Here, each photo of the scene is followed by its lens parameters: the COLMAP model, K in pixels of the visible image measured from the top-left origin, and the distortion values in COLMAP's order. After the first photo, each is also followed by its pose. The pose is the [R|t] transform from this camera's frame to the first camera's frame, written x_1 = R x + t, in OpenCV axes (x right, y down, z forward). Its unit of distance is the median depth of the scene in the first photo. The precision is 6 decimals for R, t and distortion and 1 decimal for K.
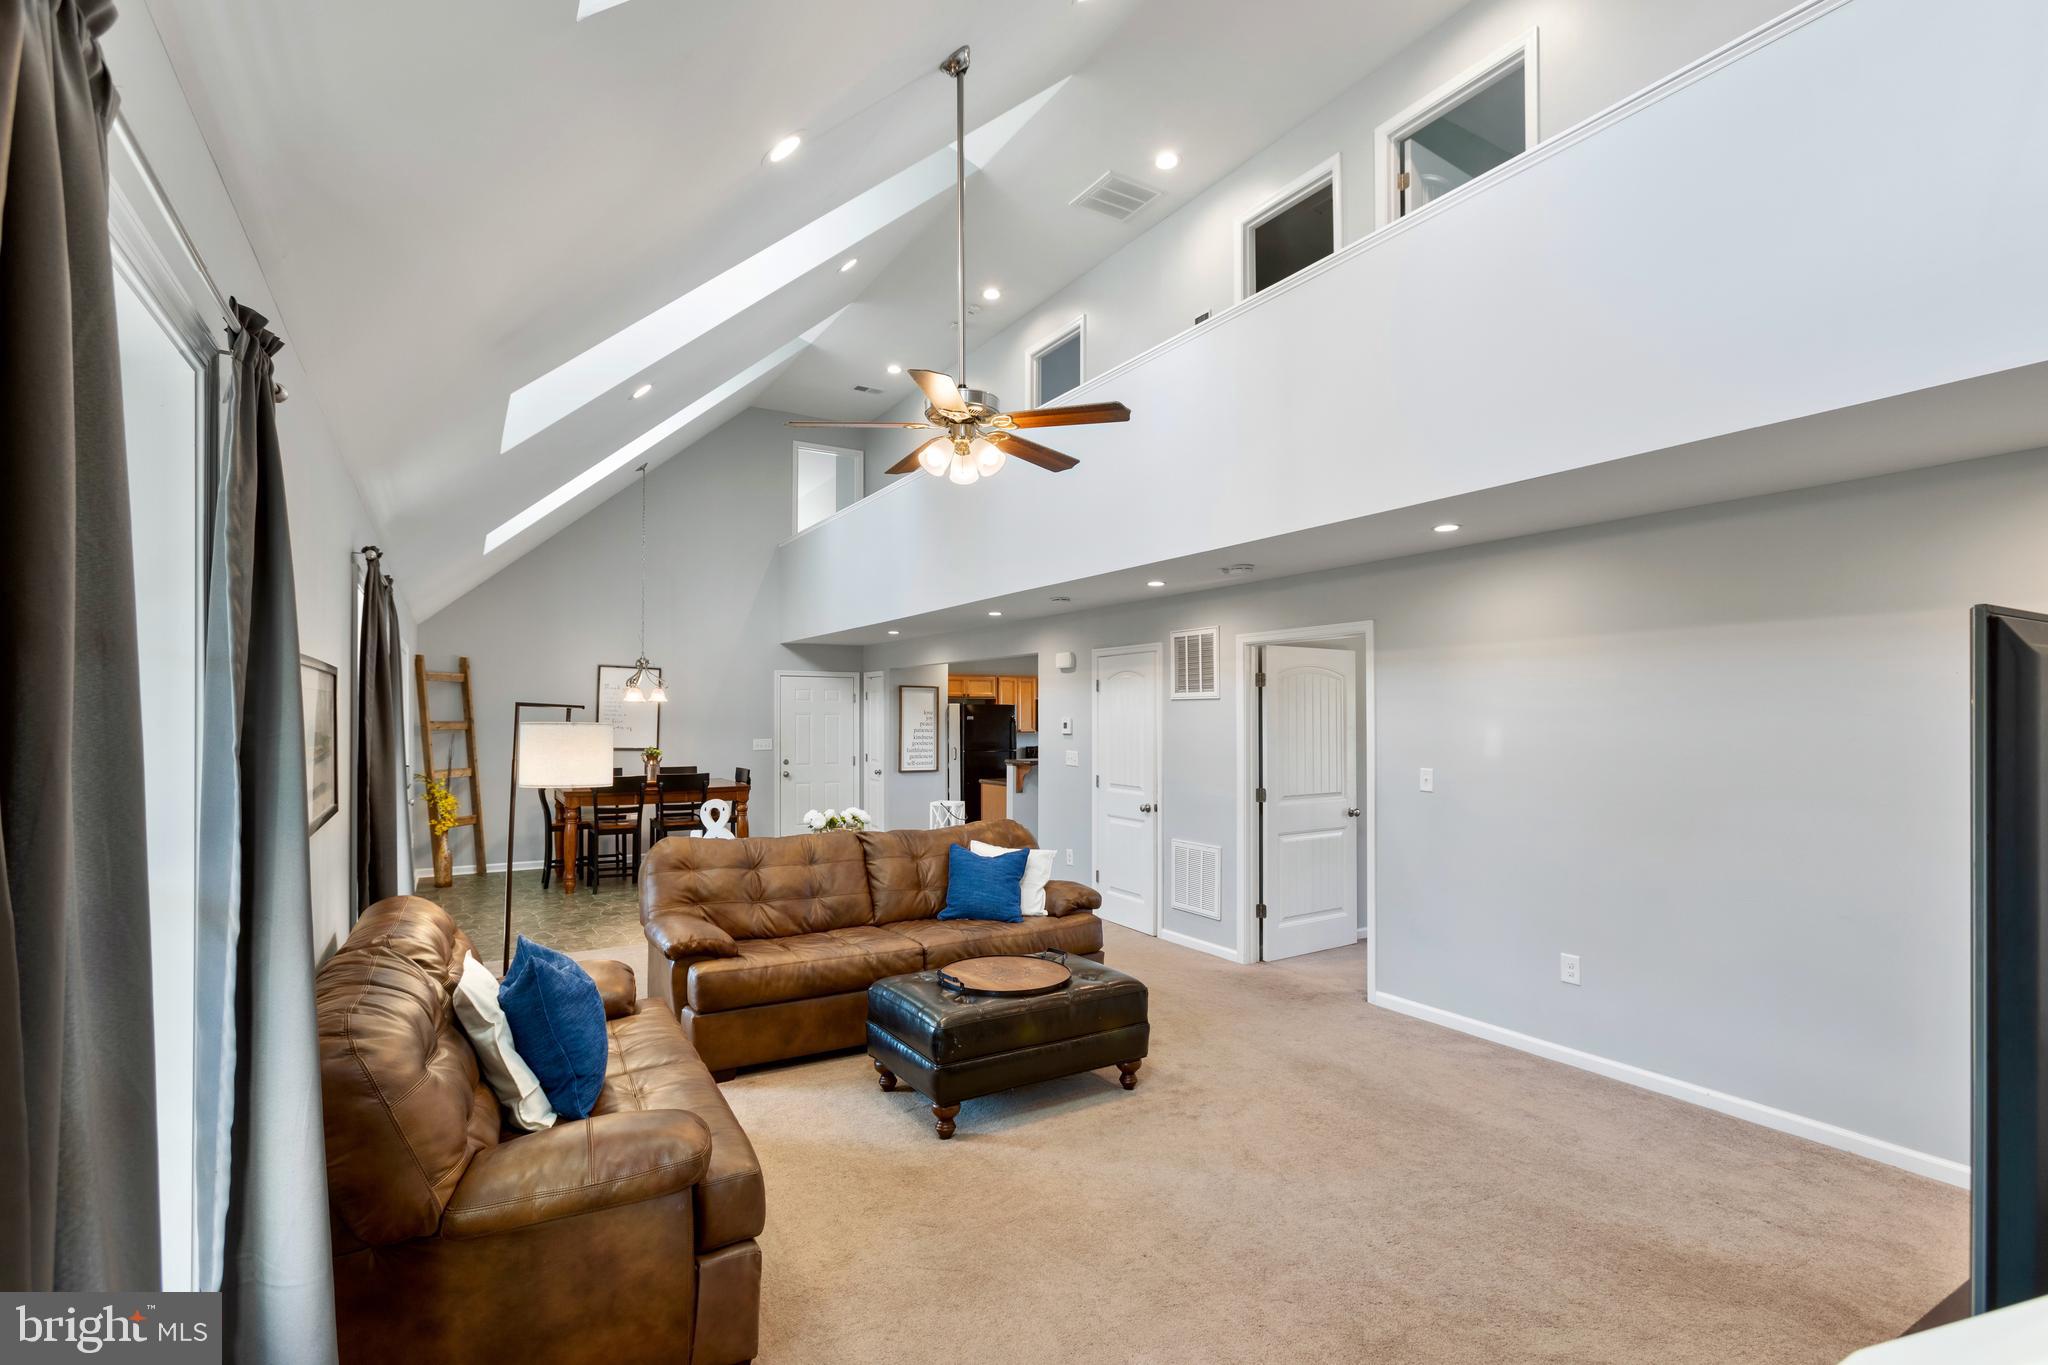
lens RADIAL K [[959.1, 0, 1020.7], [0, 959.1, 722.6], [0, 0, 1]] dist [-0.000157, 0.000000]
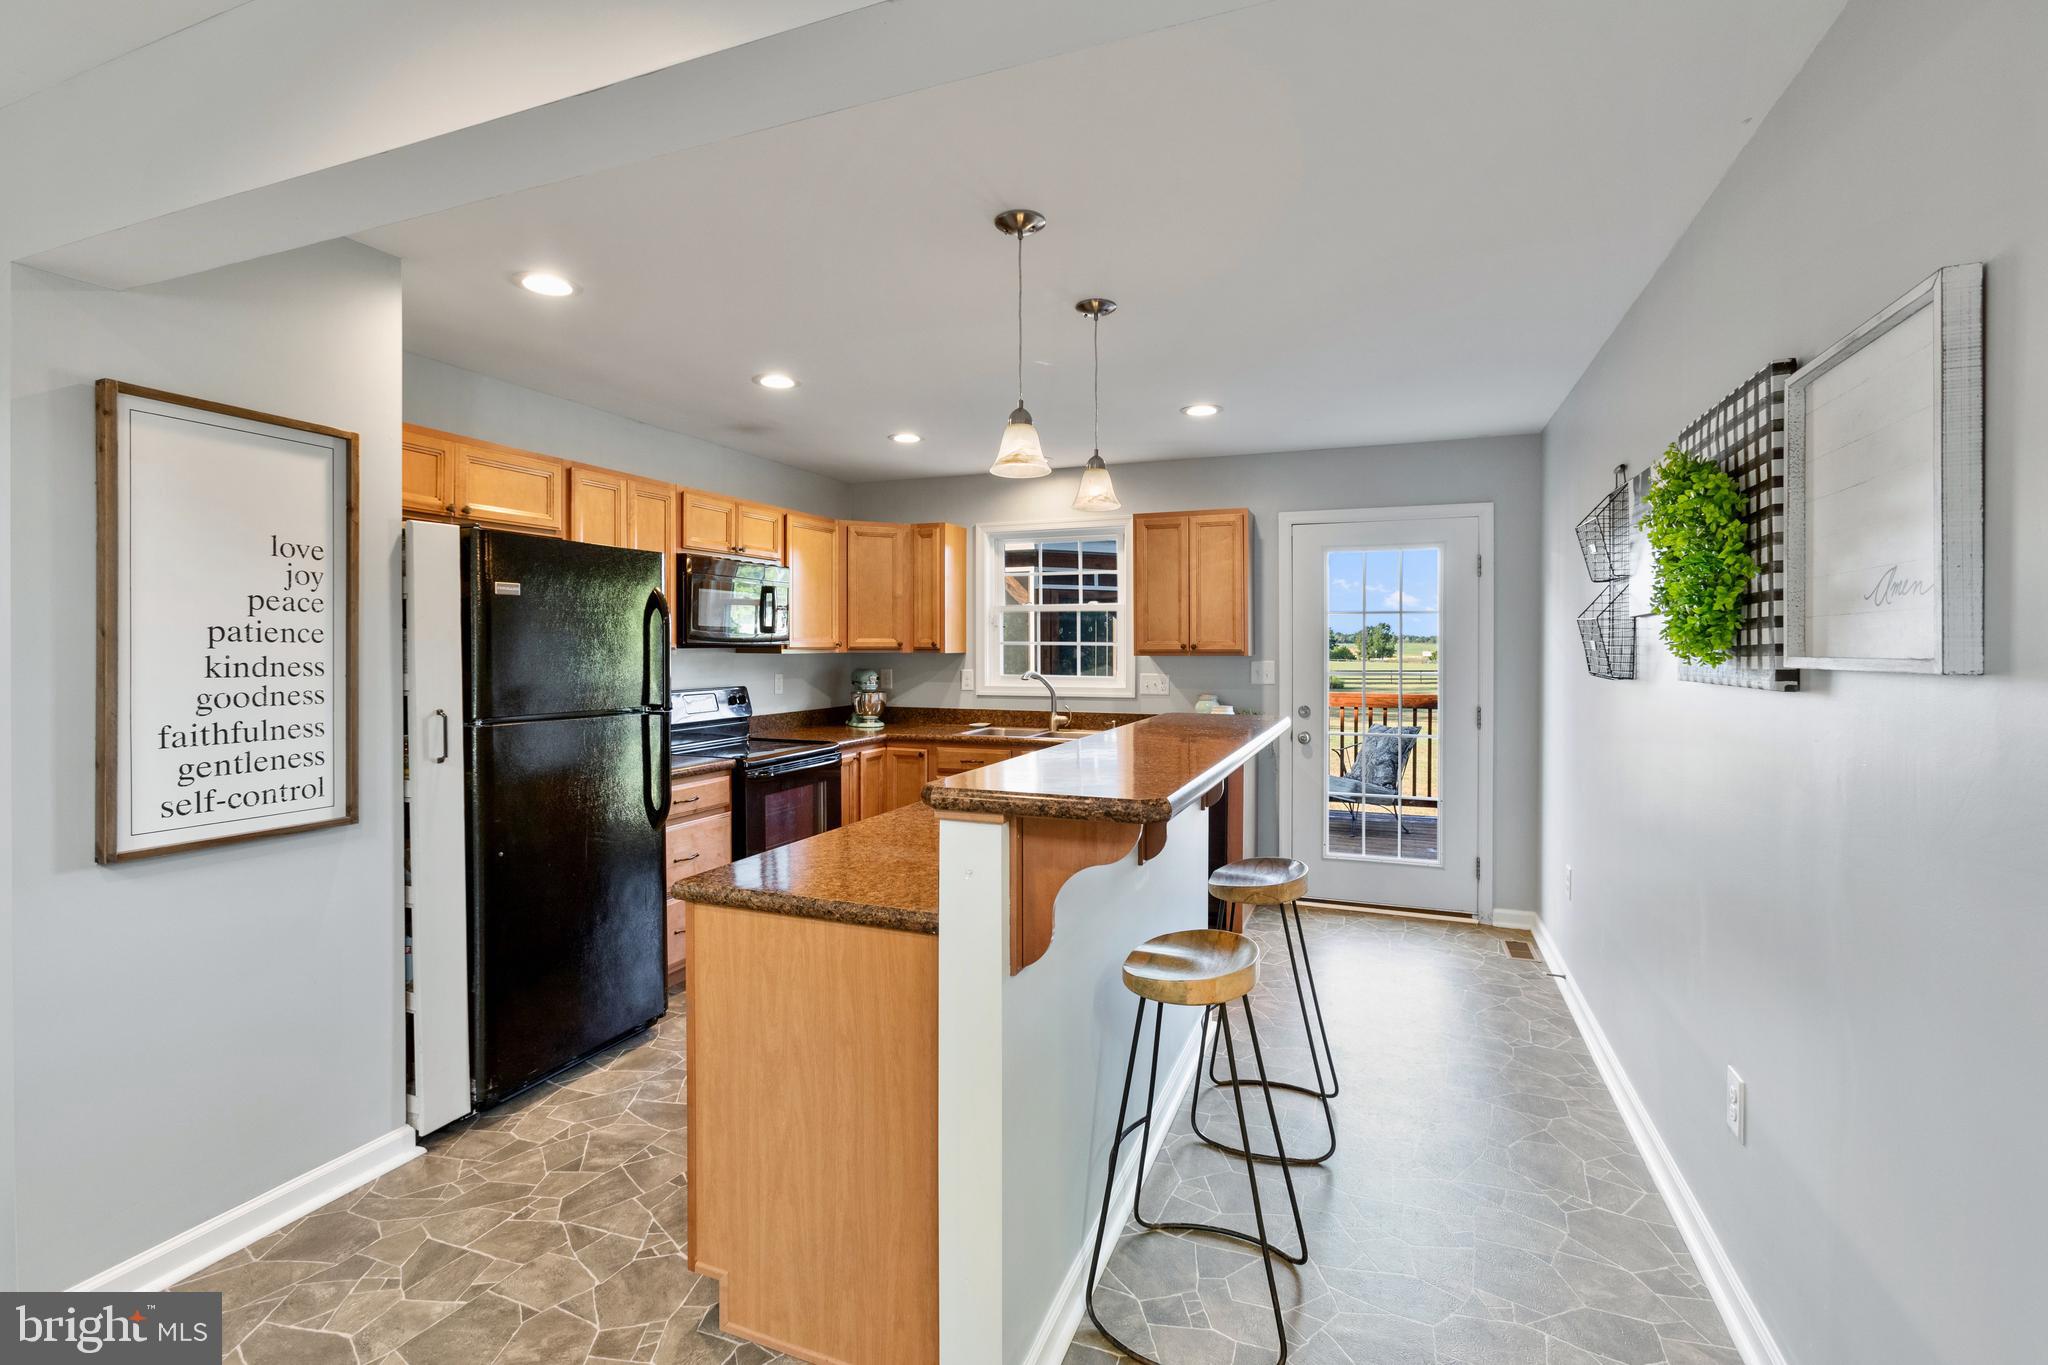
lens RADIAL K [[891.3, 0, 1022.7], [0, 891.3, 665.3], [0, 0, 1]] dist [-0.005219, 0.000832]
pose [[0.783588, -0.007150, 0.621239, -0.092797], [-0.000018, 0.999934, 0.011530, 0.012602], [-0.621280, -0.009046, 0.783536, 0.750319]]
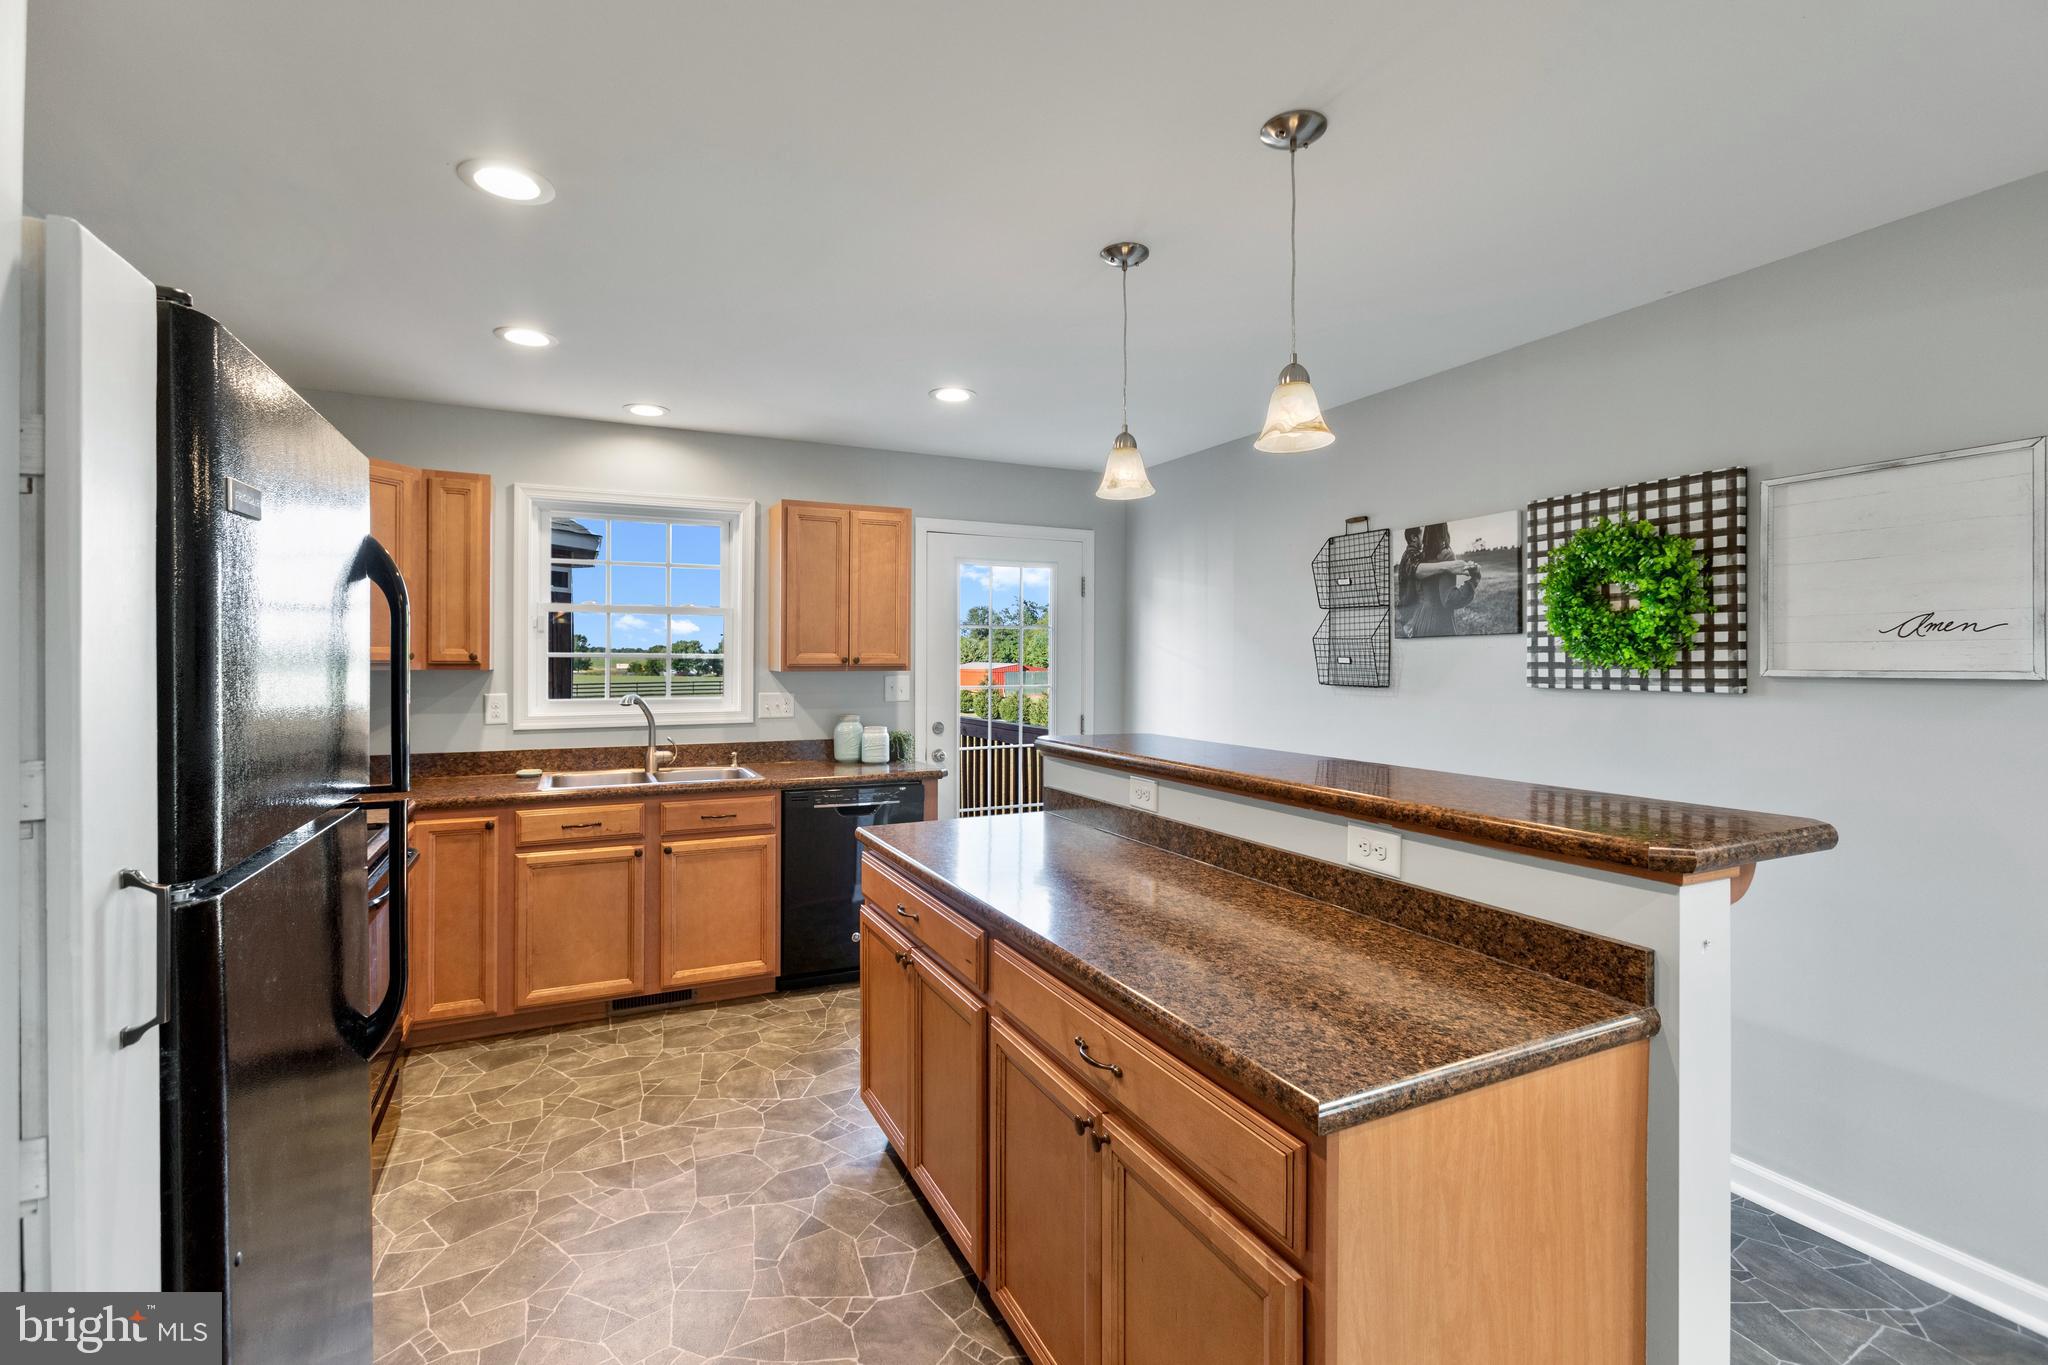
lens RADIAL K [[891.3, 0, 1016.6], [0, 891.3, 662.7], [0, 0, 1]] dist [-0.005219, 0.000832]
pose [[0.083233, 0.002602, 0.996527, -0.130386], [0.005958, 0.999977, -0.003109, 0.011185], [-0.996512, 0.006196, 0.083216, 0.937087]]
